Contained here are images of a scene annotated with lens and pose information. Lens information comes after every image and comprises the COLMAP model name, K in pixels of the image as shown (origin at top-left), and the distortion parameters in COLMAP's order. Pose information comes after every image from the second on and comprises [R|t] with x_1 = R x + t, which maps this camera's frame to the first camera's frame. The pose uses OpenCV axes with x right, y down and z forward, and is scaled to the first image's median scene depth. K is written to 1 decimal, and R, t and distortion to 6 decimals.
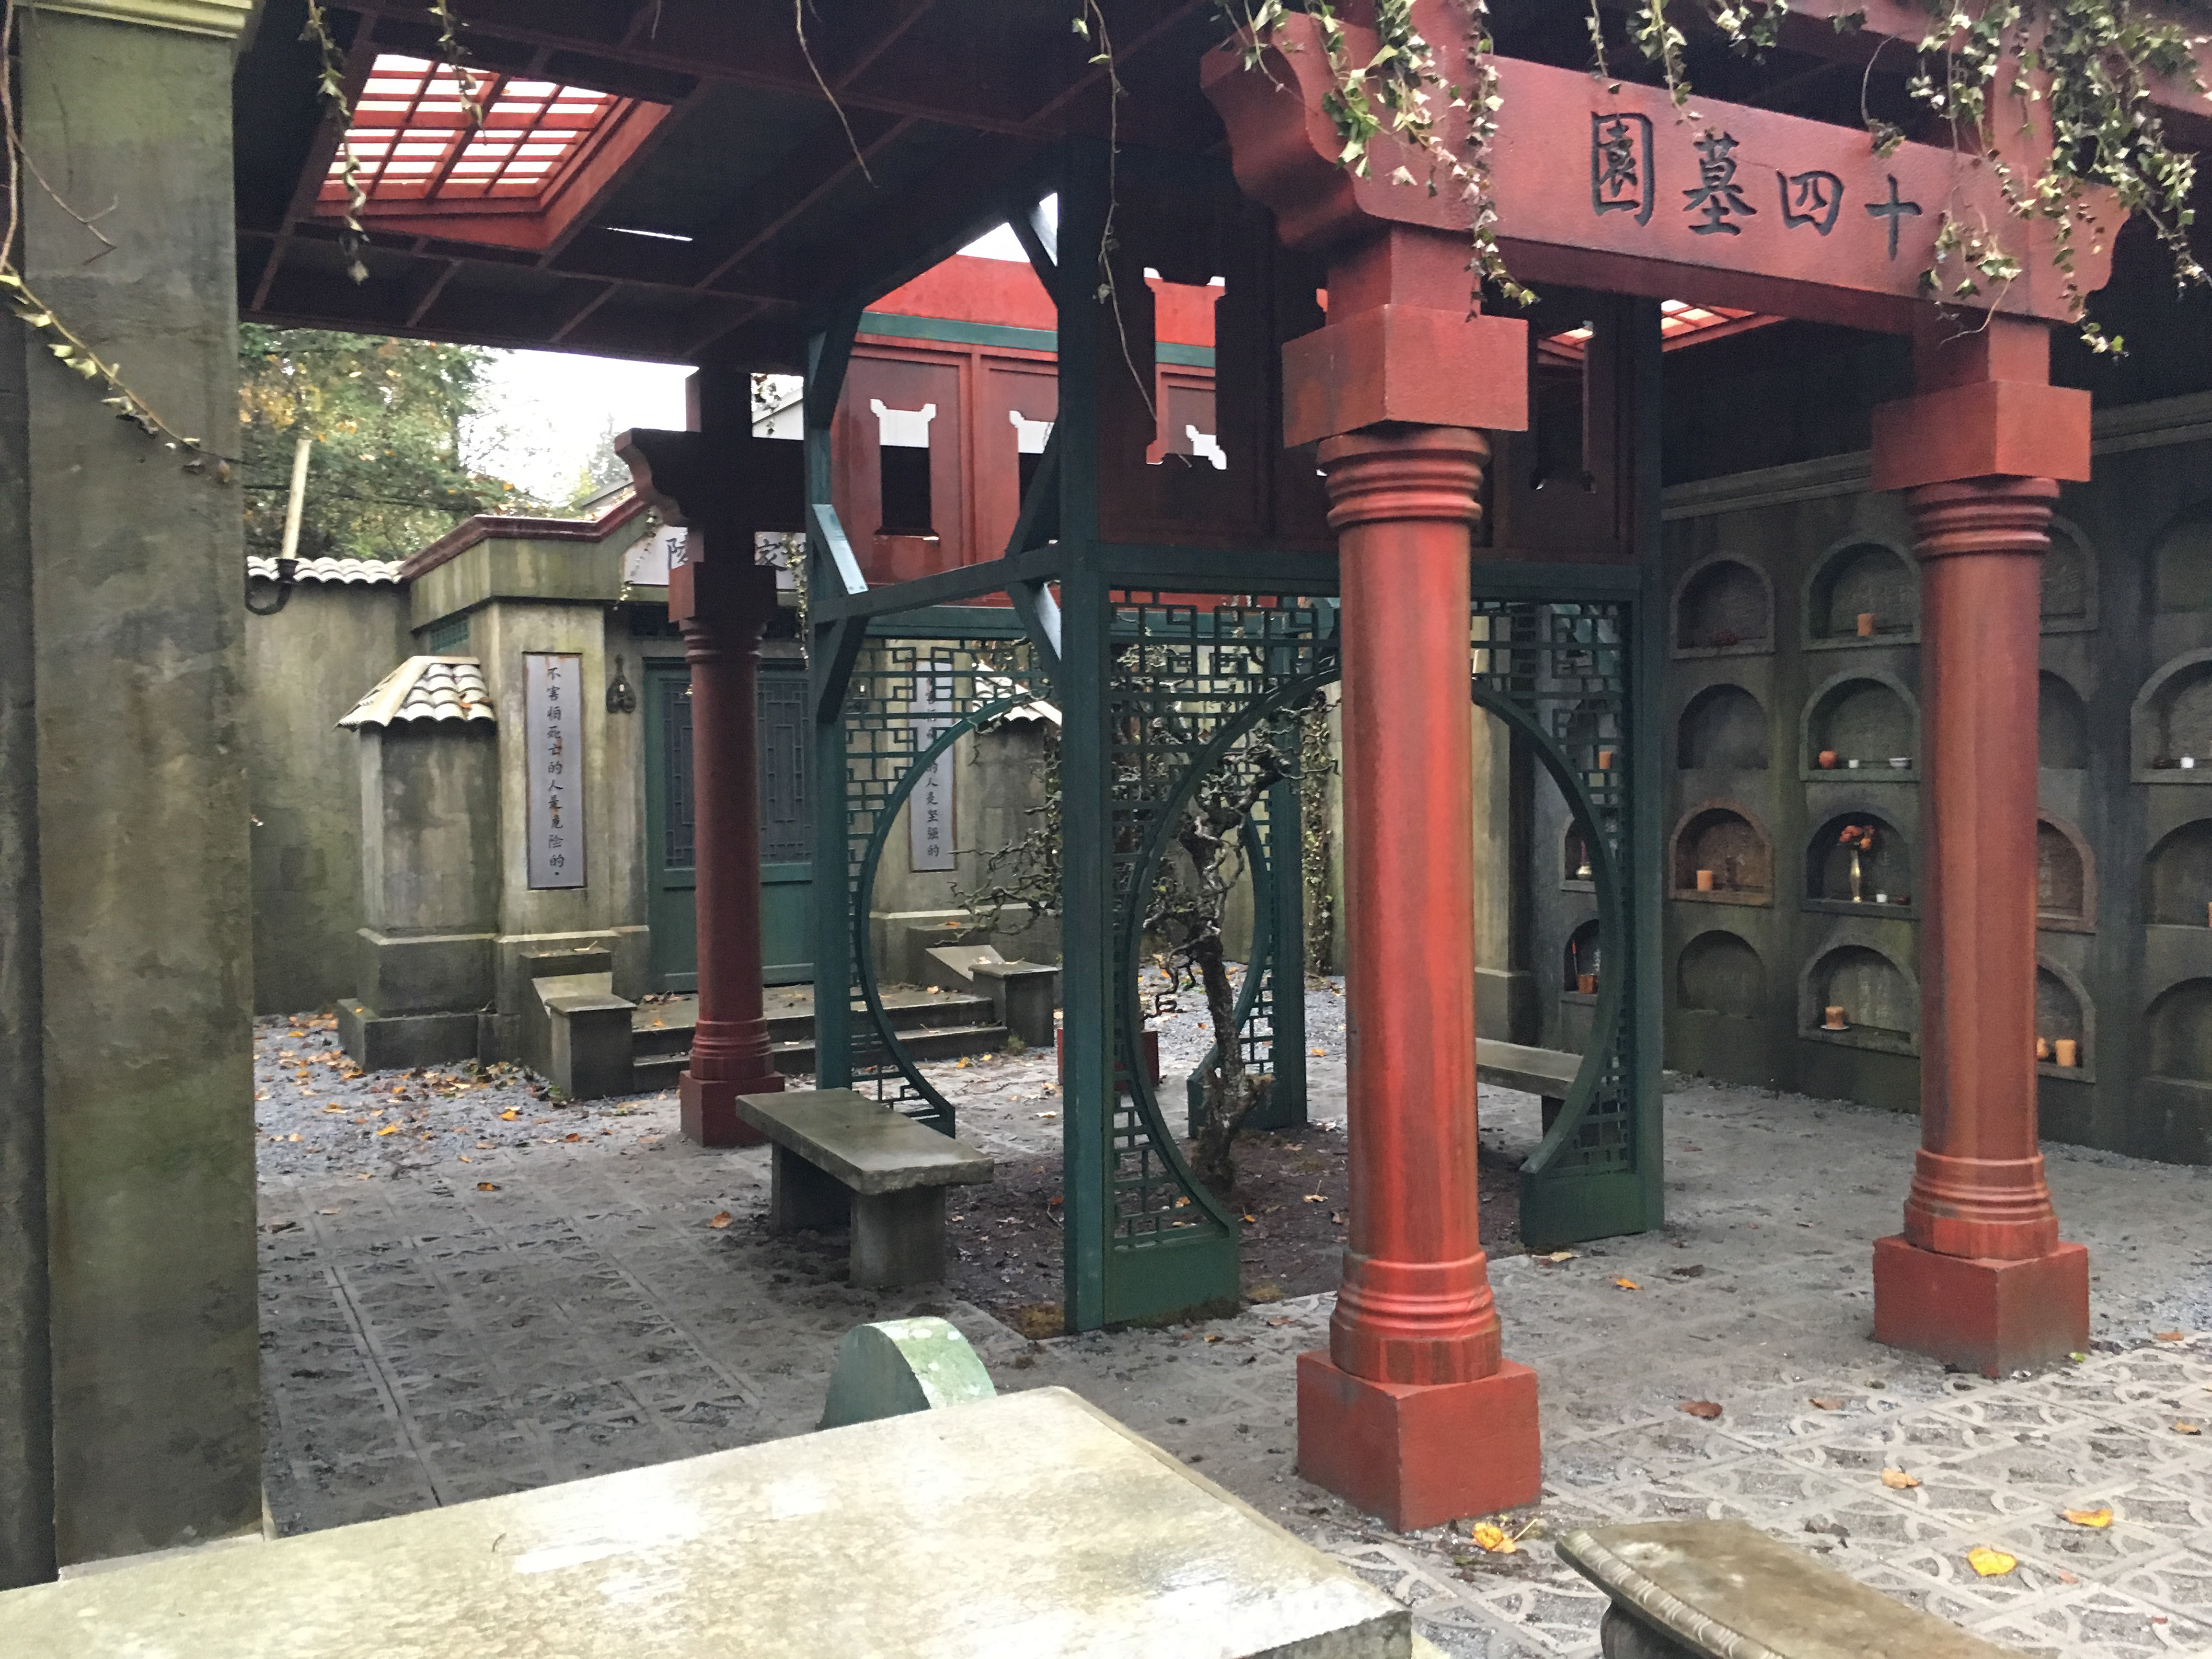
lens RADIAL K [[1886.1, 0, 1110.0], [0, 1886.1, 828.3], [0, 0, 1]] dist [0.081112, -0.116178]
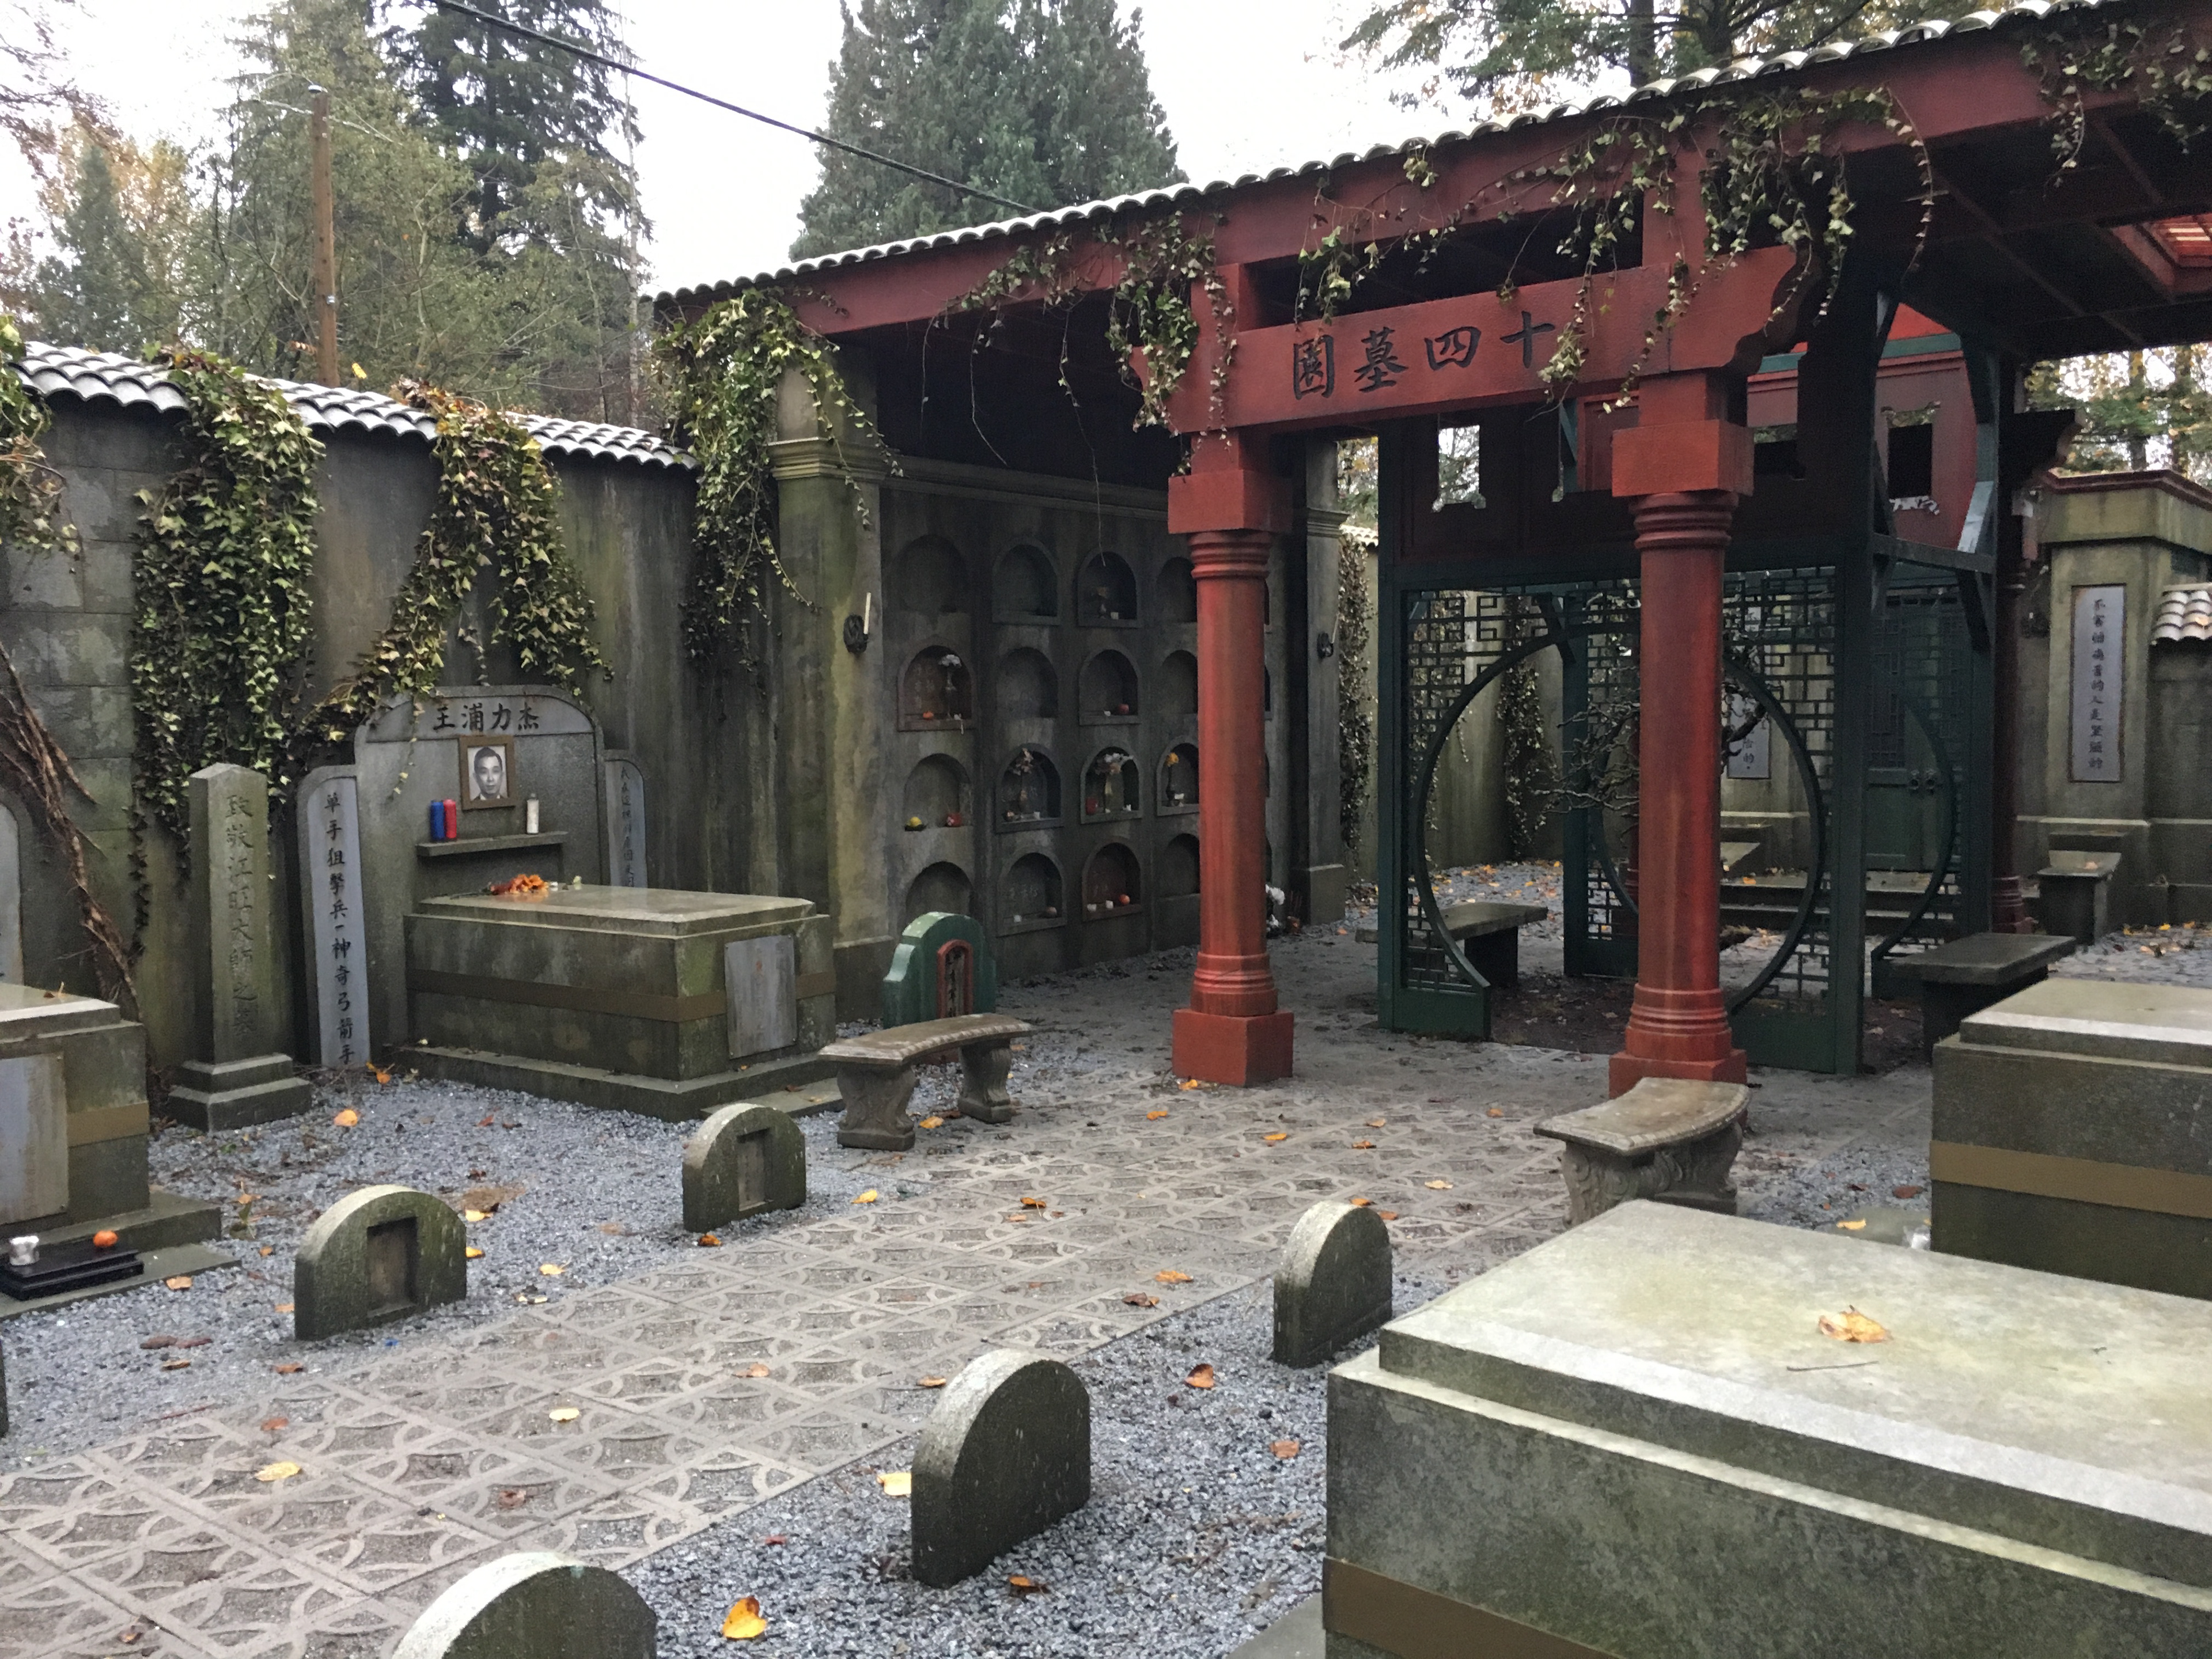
lens RADIAL K [[1886.1, 0, 1096.1], [0, 1886.1, 823.7], [0, 0, 1]] dist [0.081112, -0.116178]
pose [[0.411066, 0.066694, -0.909163, 1.728341], [-0.021370, 0.997751, 0.063530, -0.027339], [0.911355, -0.006686, 0.411566, 0.073889]]
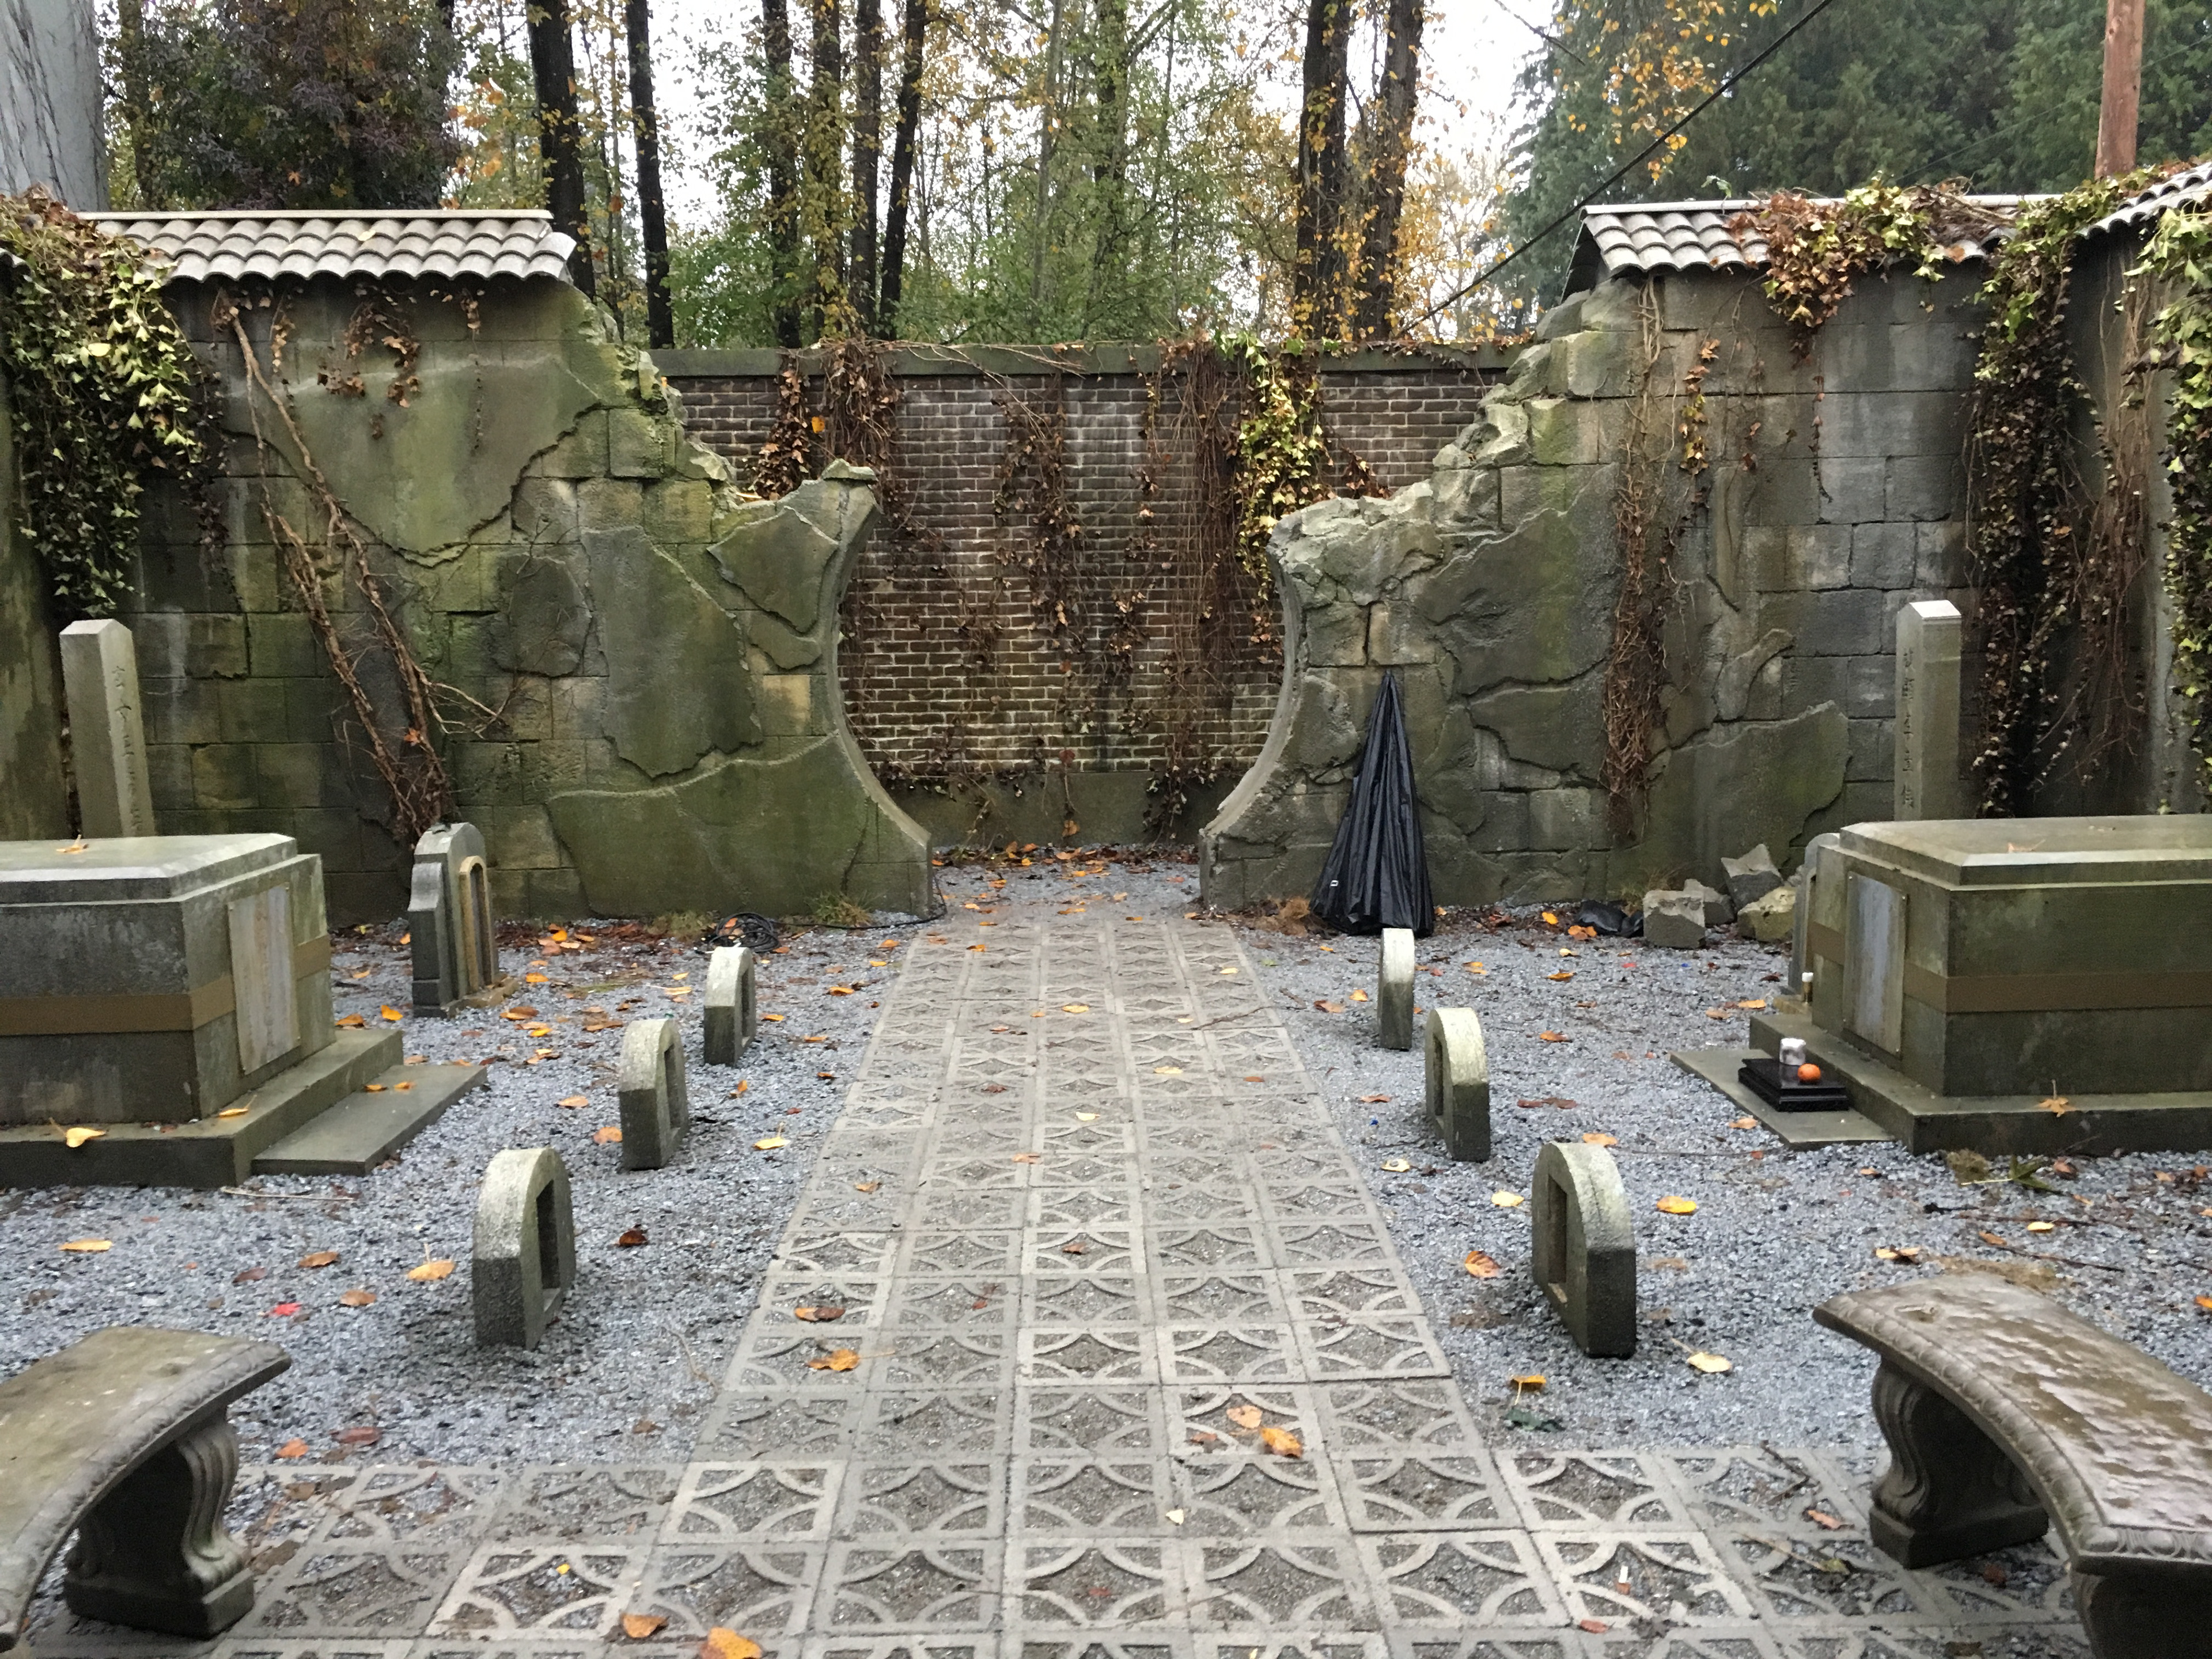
lens RADIAL K [[1886.1, 0, 1115.5], [0, 1886.1, 833.7], [0, 0, 1]] dist [0.081112, -0.116178]
pose [[-0.892451, -0.030073, 0.450141, 0.237635], [0.041132, 0.988196, 0.147567, -0.018460], [-0.449265, 0.150212, -0.880680, 1.229378]]
